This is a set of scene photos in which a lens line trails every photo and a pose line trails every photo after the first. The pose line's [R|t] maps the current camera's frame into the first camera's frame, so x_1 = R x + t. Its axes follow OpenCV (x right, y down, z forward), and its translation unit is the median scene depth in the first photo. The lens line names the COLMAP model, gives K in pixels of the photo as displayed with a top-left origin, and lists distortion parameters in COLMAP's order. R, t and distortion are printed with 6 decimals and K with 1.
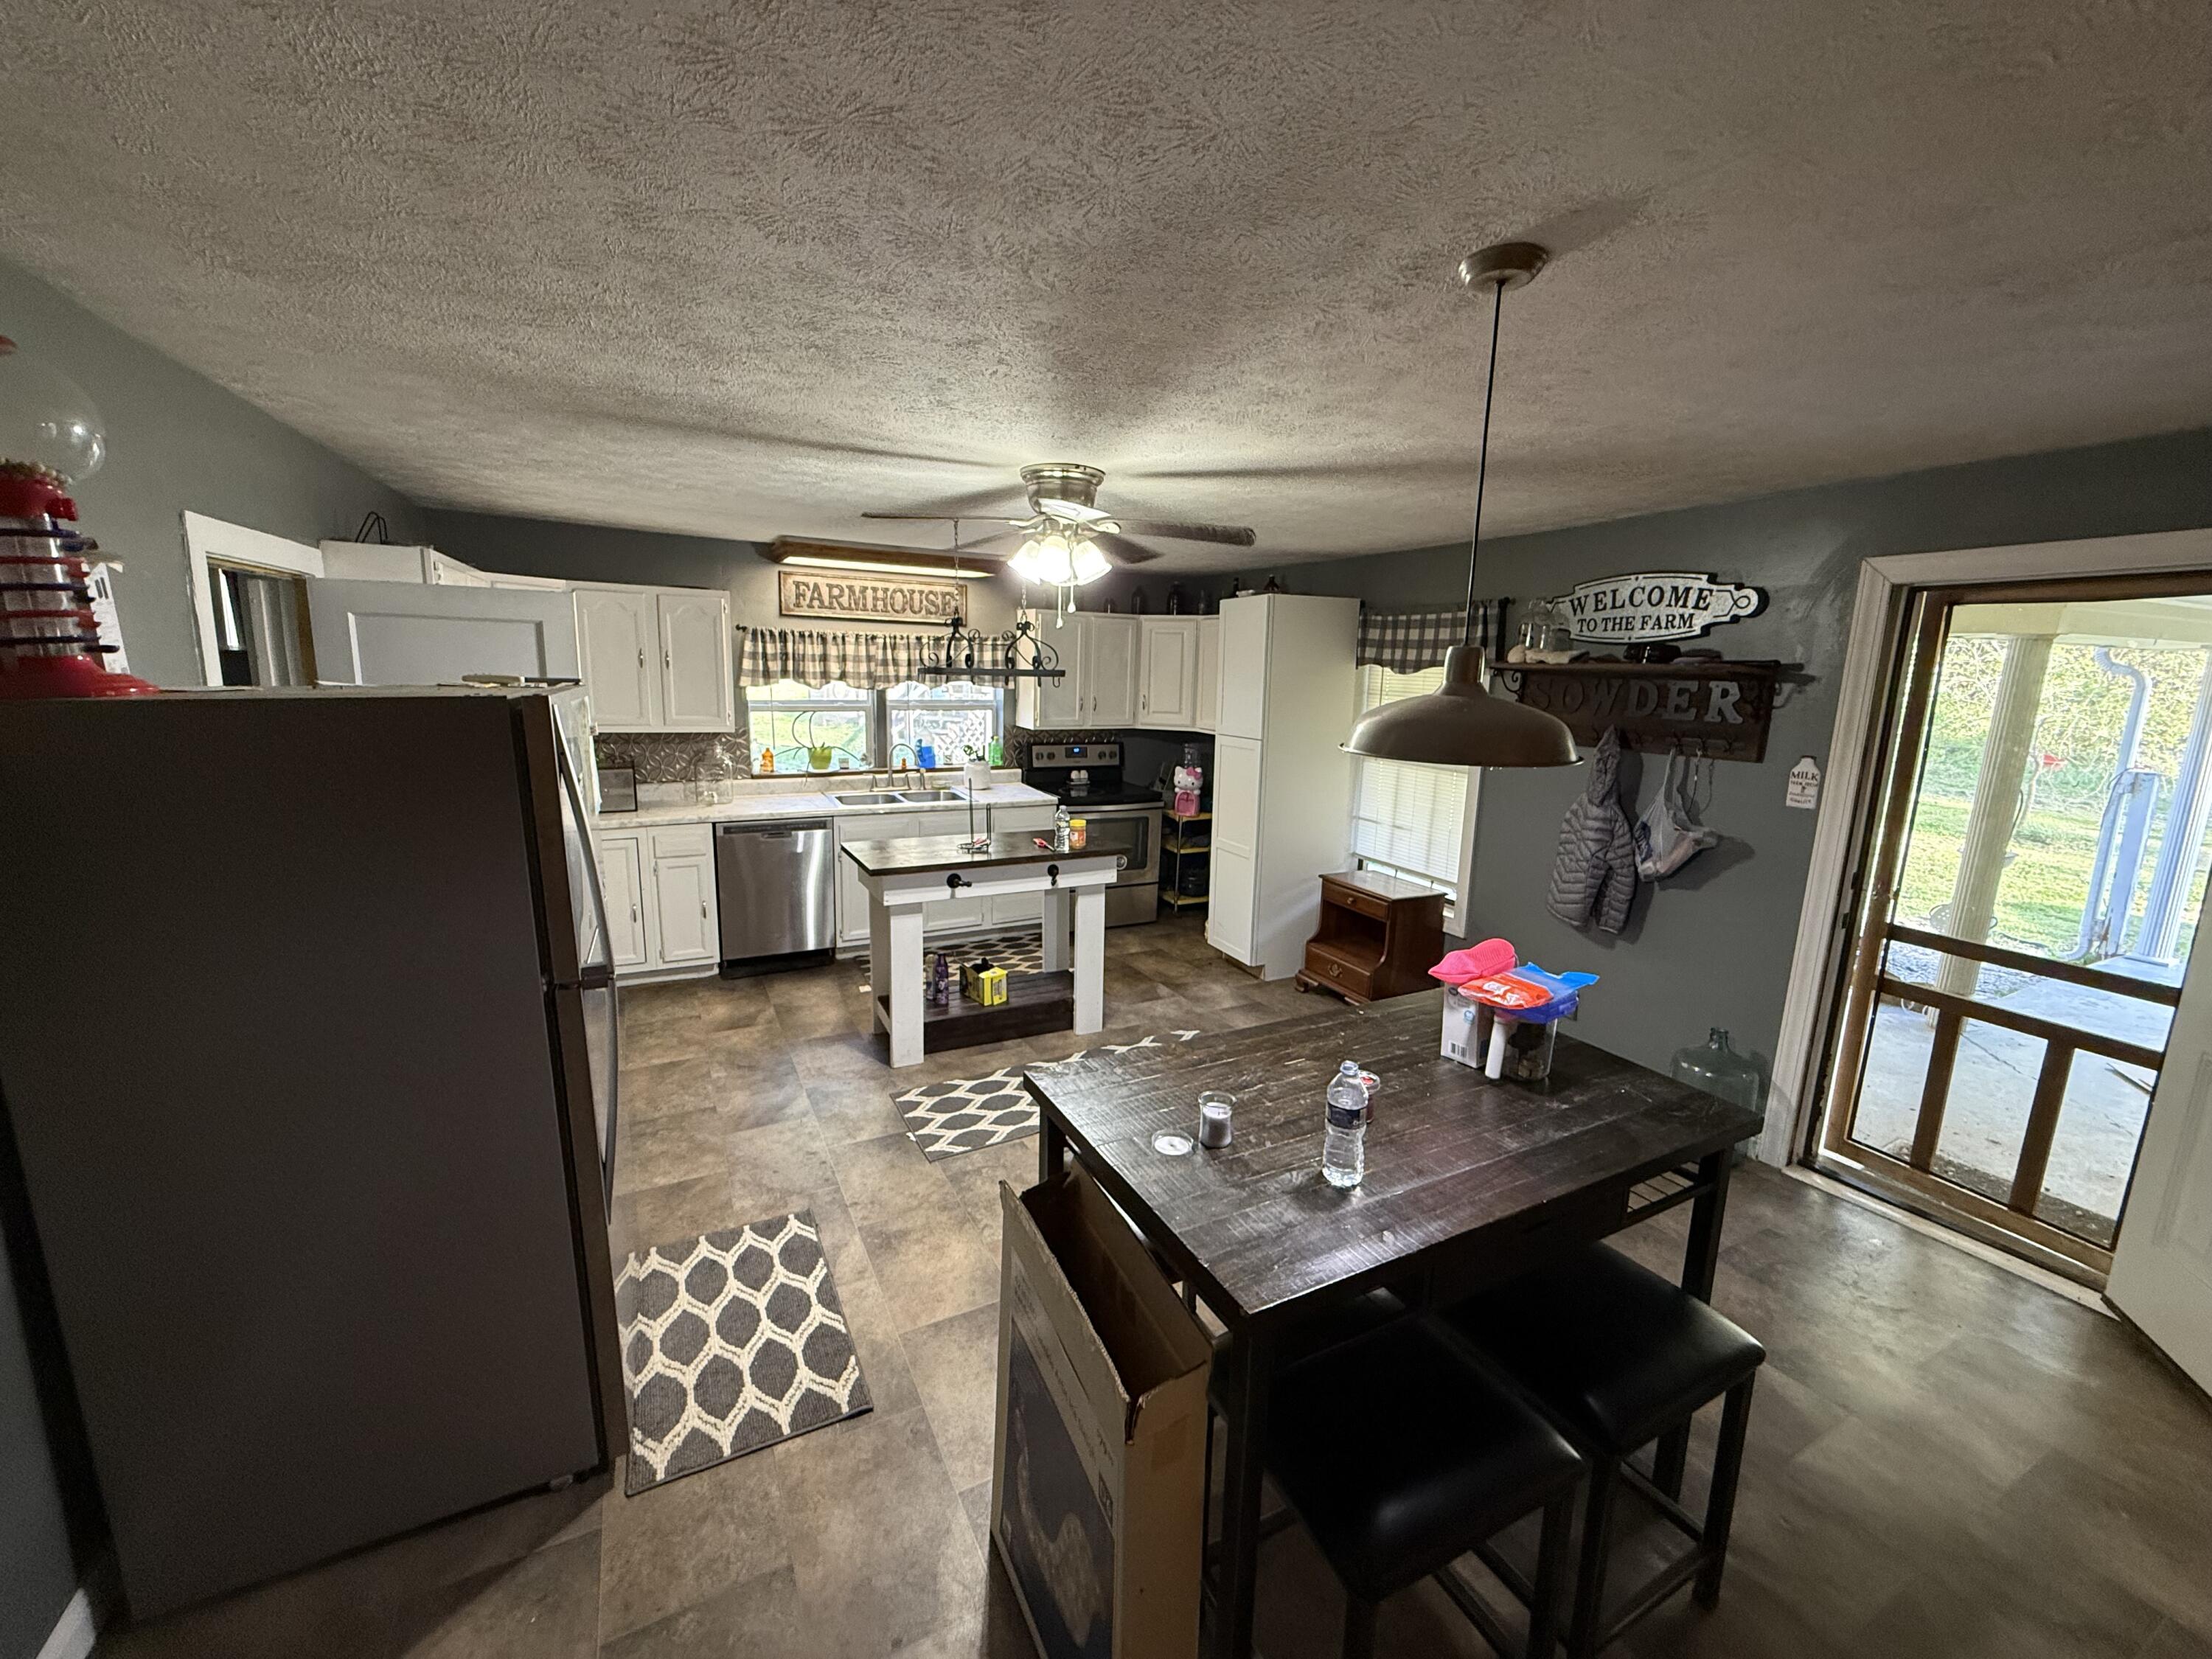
lens RADIAL K [[884.3, 0, 1105.1], [0, 884.3, 821.0], [0, 0, 1]] dist [0.007278, -0.000916]
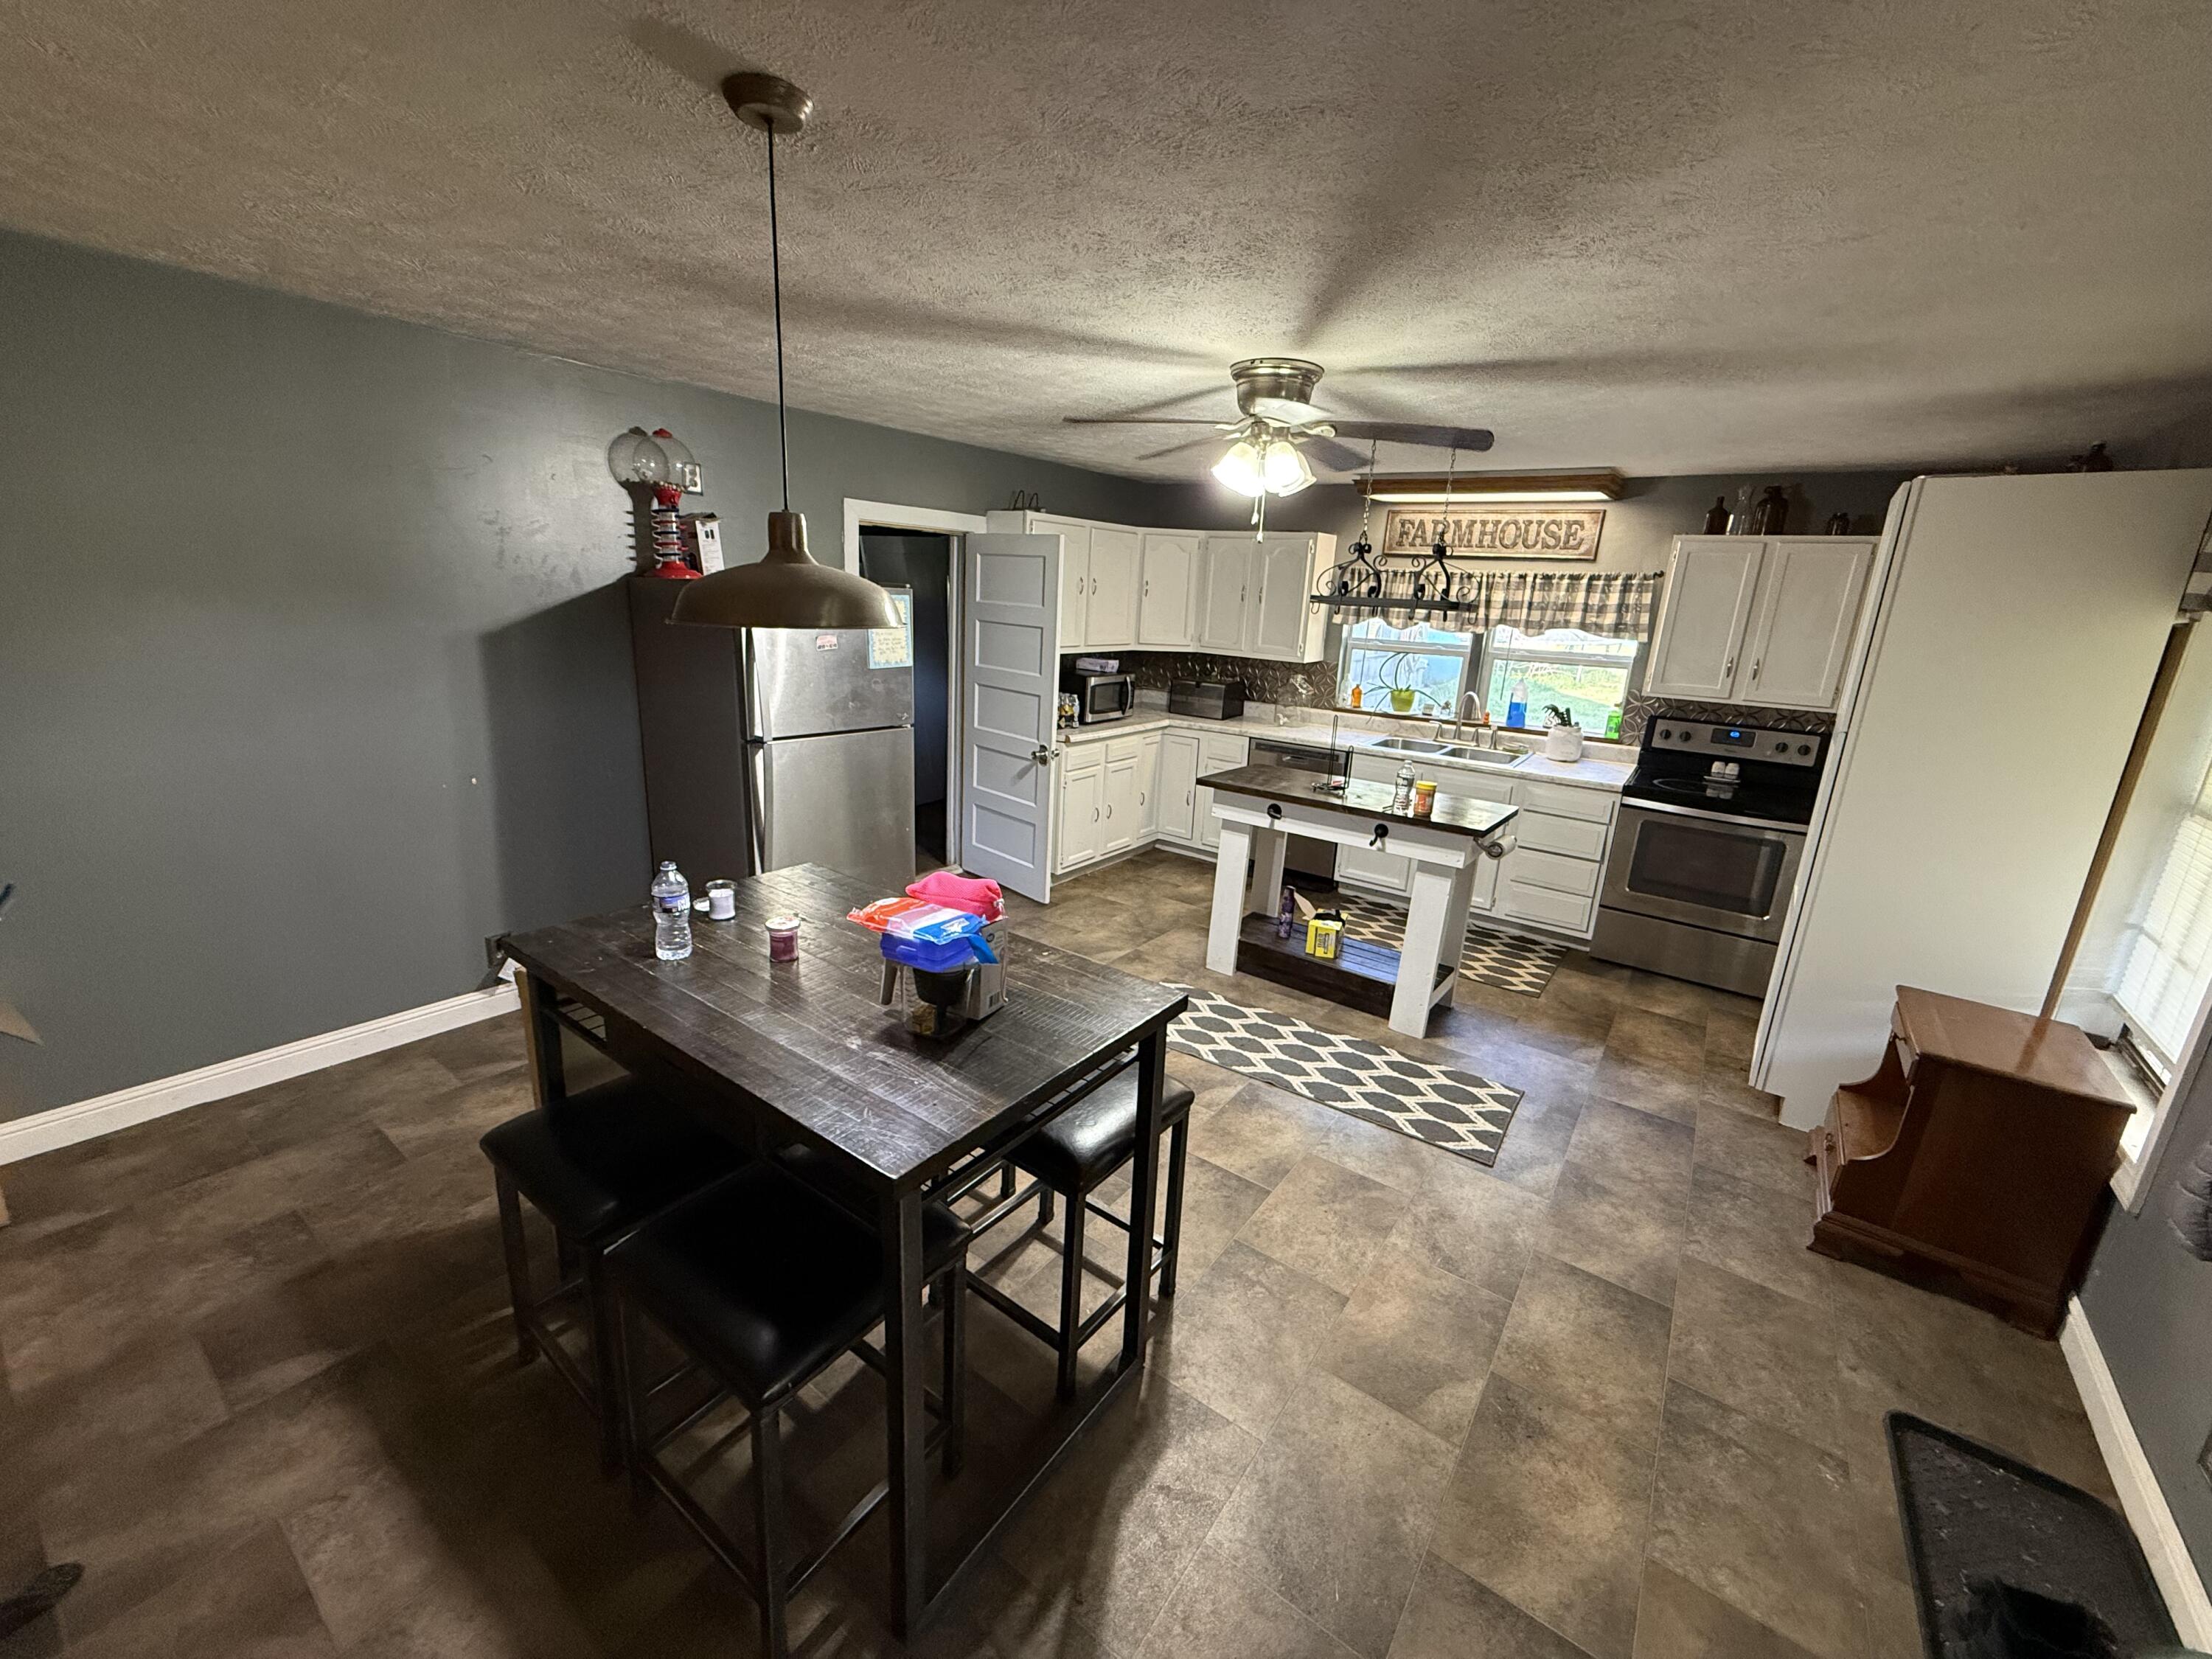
lens RADIAL K [[884.3, 0, 1106.1], [0, 884.3, 832.5], [0, 0, 1]] dist [0.007278, -0.000916]
pose [[0.453004, 0.234586, -0.860091, 0.427116], [-0.192942, 0.967692, 0.162313, -0.025124], [0.870380, 0.092419, 0.483629, 0.246655]]
